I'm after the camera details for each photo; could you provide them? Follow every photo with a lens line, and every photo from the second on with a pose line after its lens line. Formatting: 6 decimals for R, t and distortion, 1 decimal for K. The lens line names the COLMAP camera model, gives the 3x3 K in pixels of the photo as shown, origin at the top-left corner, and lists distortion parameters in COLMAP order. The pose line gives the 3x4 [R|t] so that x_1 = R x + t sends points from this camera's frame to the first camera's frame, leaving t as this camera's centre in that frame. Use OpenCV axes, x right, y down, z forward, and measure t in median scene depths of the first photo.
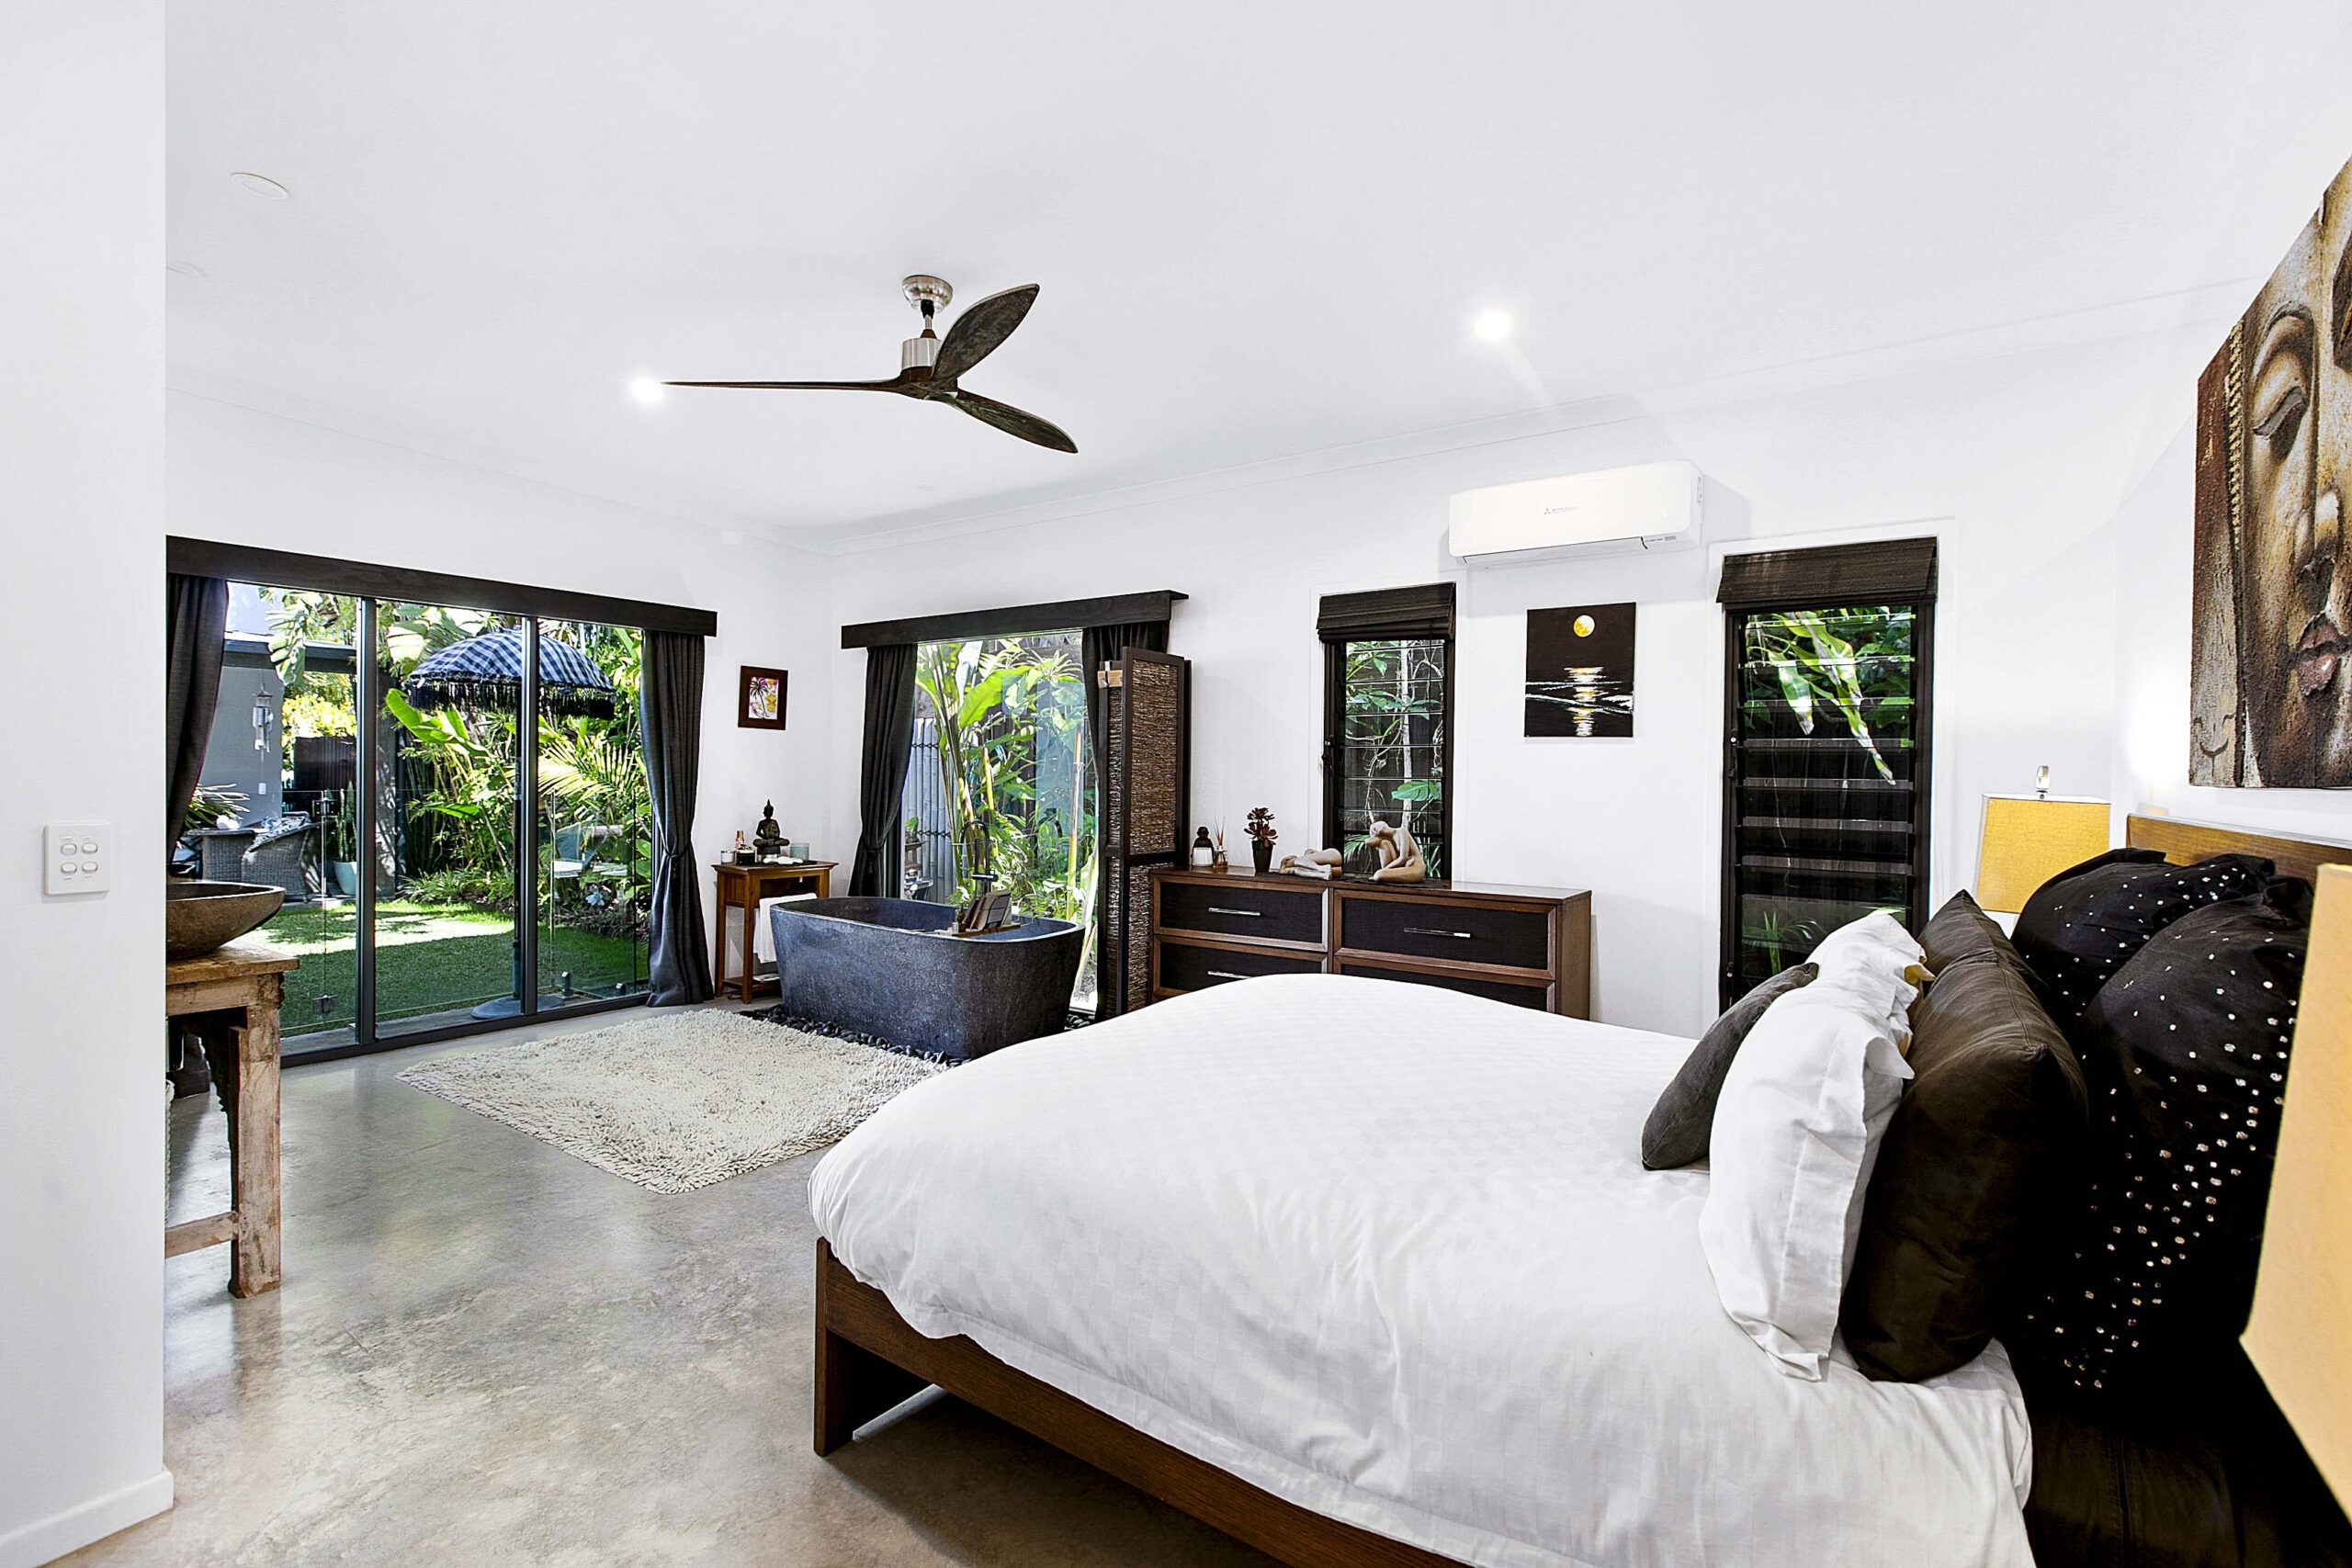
lens RADIAL K [[1063.5, 0, 1185.3], [0, 1063.5, 778.8], [0, 0, 1]] dist [0.004186, 0.000095]
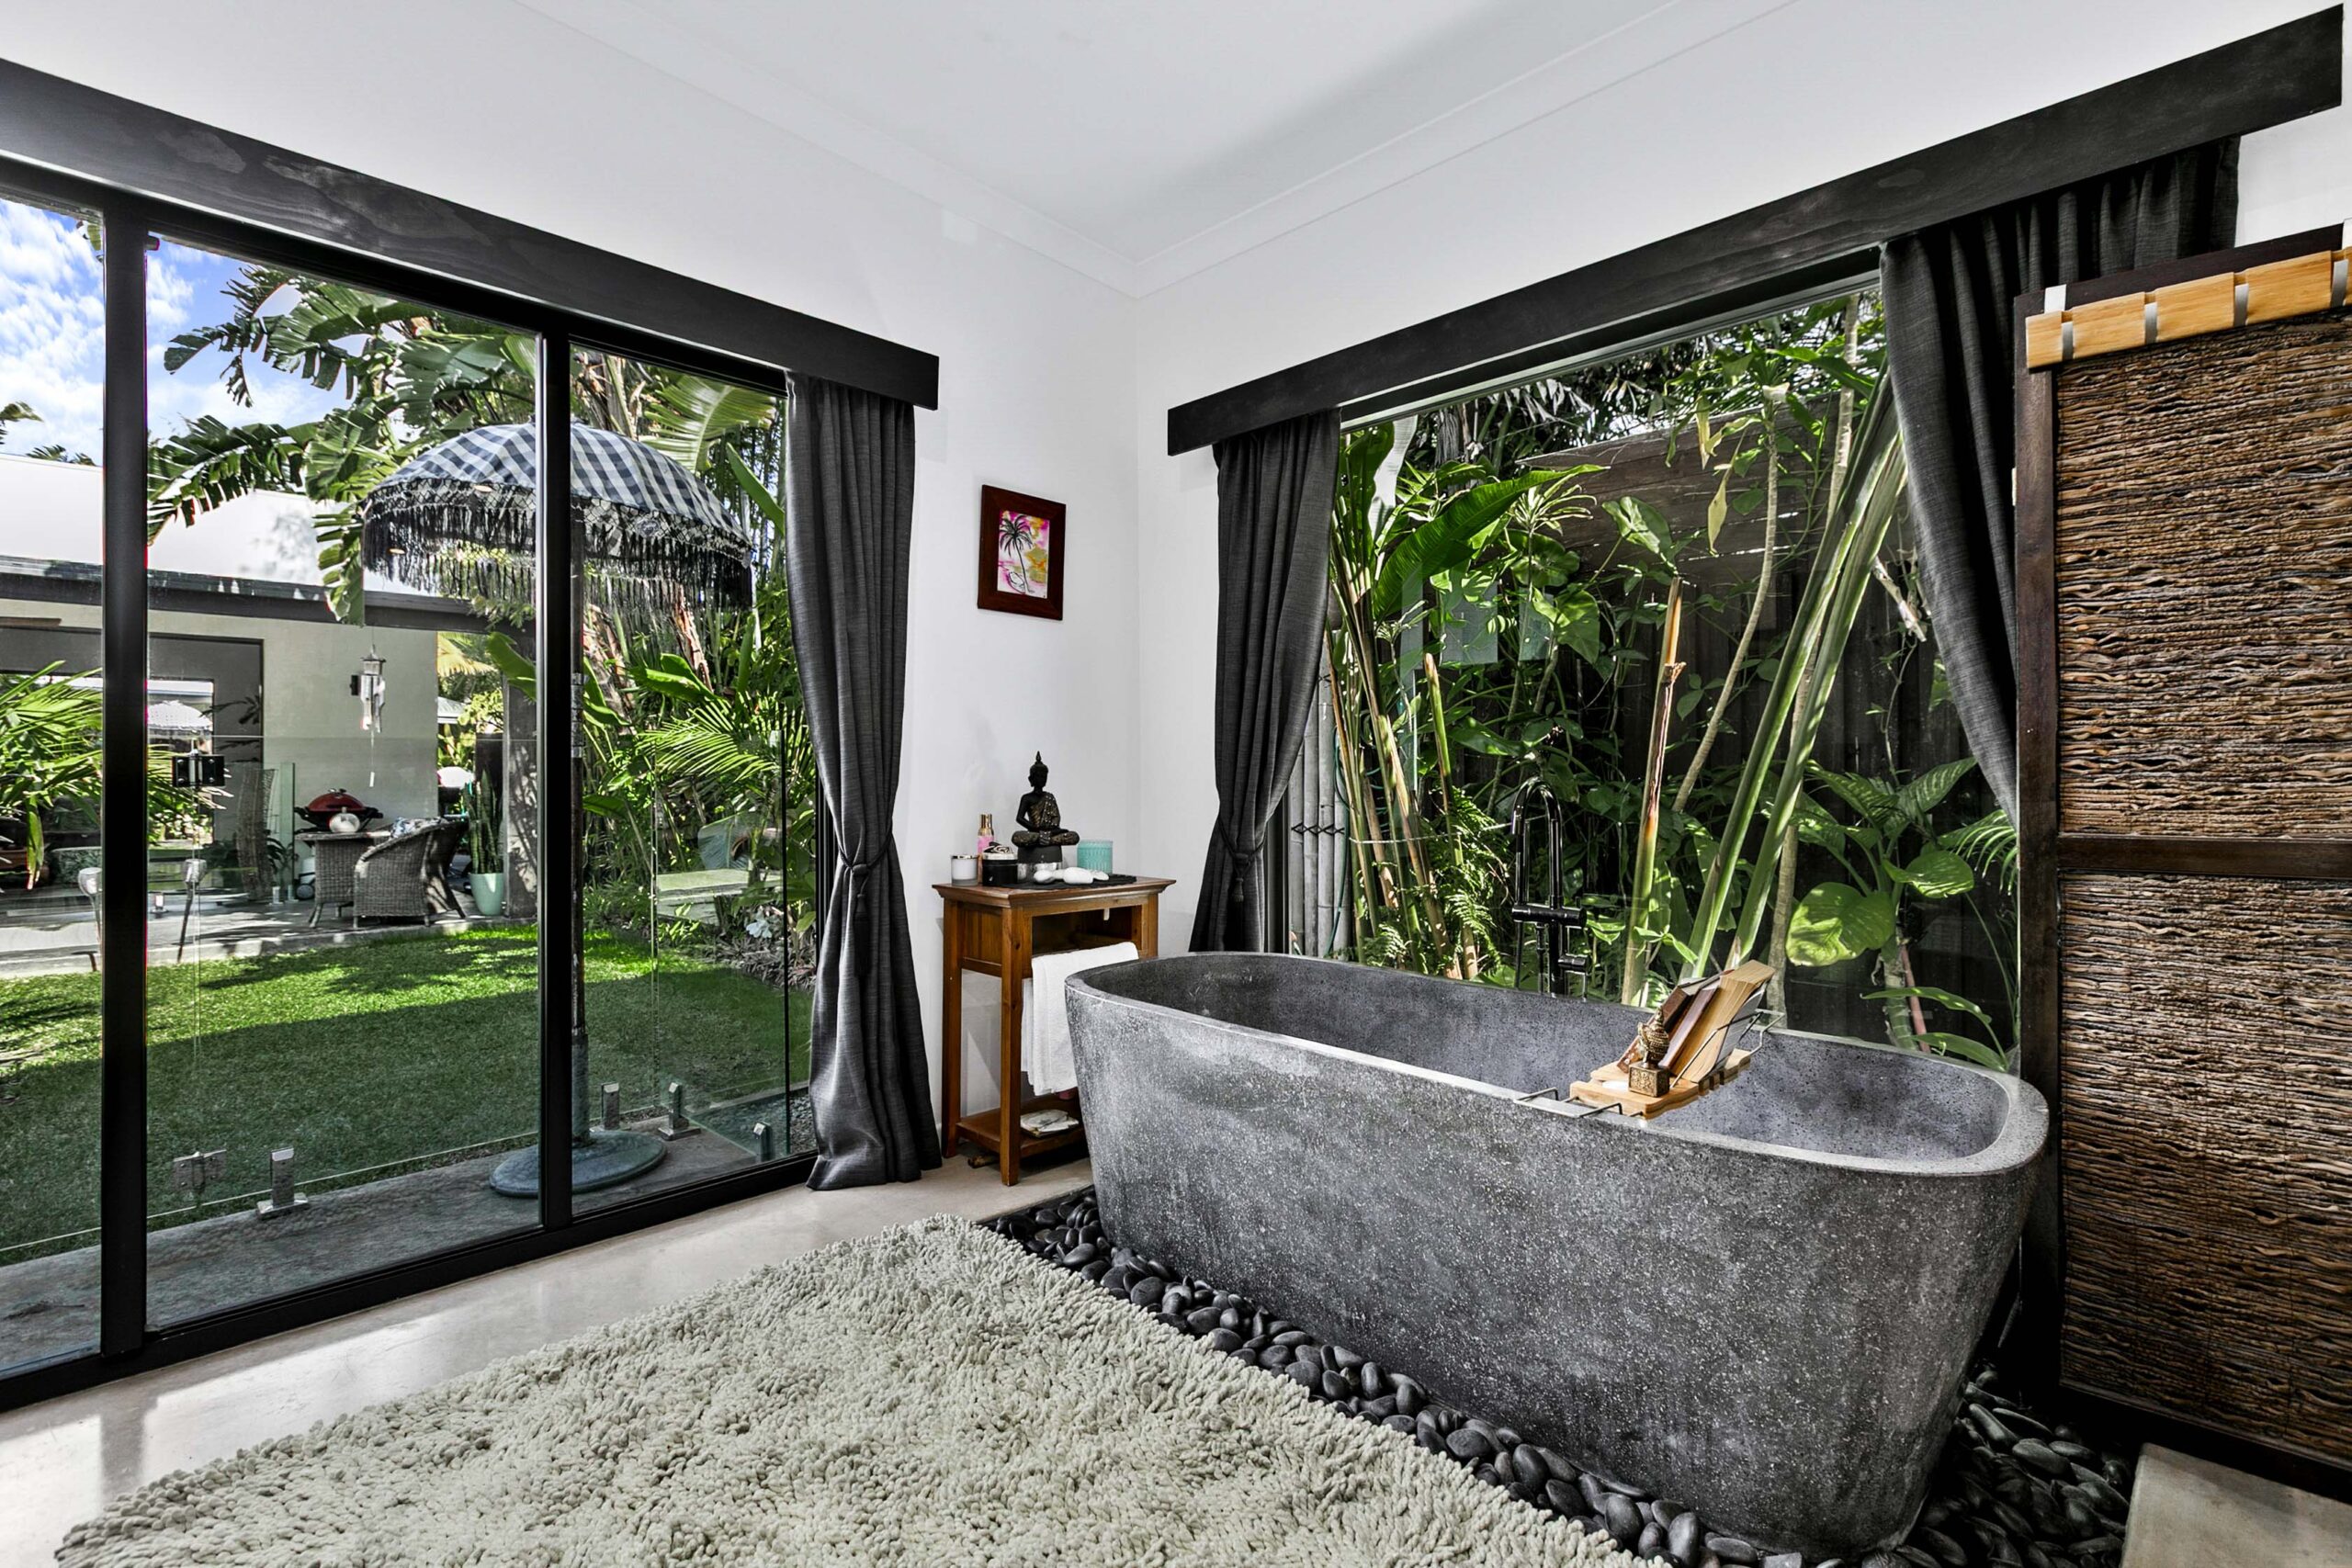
lens RADIAL K [[1063.5, 0, 1185.3], [0, 1063.5, 778.8], [0, 0, 1]] dist [0.004186, 0.000095]
pose [[0.986868, -0.014246, -0.160899, -0.252048], [0.013009, 0.999877, -0.008740, 0.038414], [0.161003, 0.006532, 0.986932, 0.538286]]
